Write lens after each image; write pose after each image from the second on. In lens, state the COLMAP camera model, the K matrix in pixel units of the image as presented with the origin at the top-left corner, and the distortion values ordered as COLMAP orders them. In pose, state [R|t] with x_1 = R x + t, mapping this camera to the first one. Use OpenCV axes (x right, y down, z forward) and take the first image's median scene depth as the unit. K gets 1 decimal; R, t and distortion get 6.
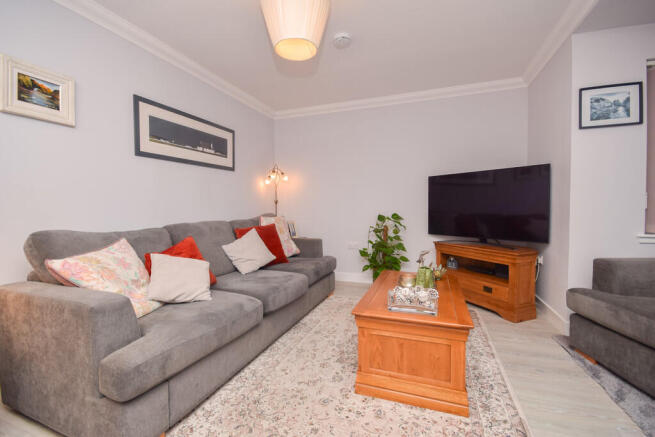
lens RADIAL K [[290.5, 0, 324.7], [0, 290.5, 216.7], [0, 0, 1]] dist [0.000211, -0.000155]
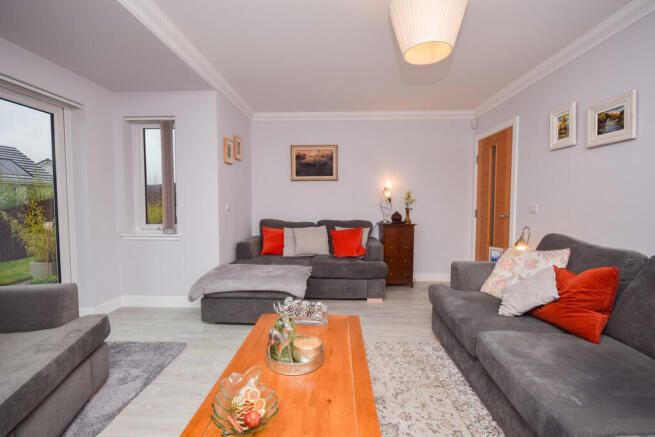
lens RADIAL K [[296.1, 0, 321.9], [0, 296.1, 217.0], [0, 0, 1]] dist [0.000558, -0.000083]
pose [[-0.952309, 0.020885, -0.304421, 0.499682], [-0.007609, 0.995719, 0.092114, -0.136072], [0.305042, 0.090037, -0.948073, 1.770533]]
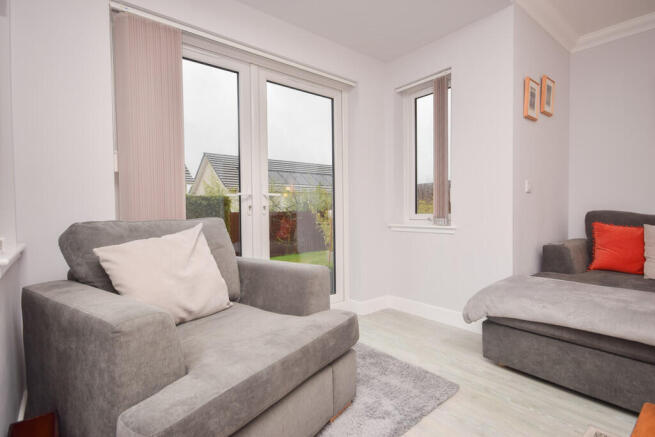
lens RADIAL K [[321.0, 0, 324.8], [0, 321.0, 219.4], [0, 0, 1]] dist [0.002754, 0.000626]
pose [[-0.862797, 0.002891, 0.505543, 0.548543], [0.037656, 0.997573, 0.058562, 0.002626], [-0.504147, 0.069564, -0.860812, 1.345040]]
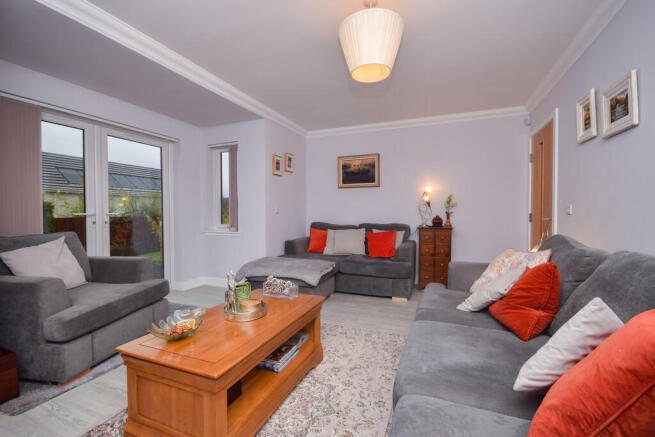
lens RADIAL K [[290.5, 0, 324.7], [0, 290.5, 216.7], [0, 0, 1]] dist [0.000211, -0.000155]
pose [[-0.999314, 0.008902, 0.035944, 0.039170], [0.010988, 0.998240, 0.058279, -0.102606], [-0.035362, 0.058634, -0.997653, 2.041997]]
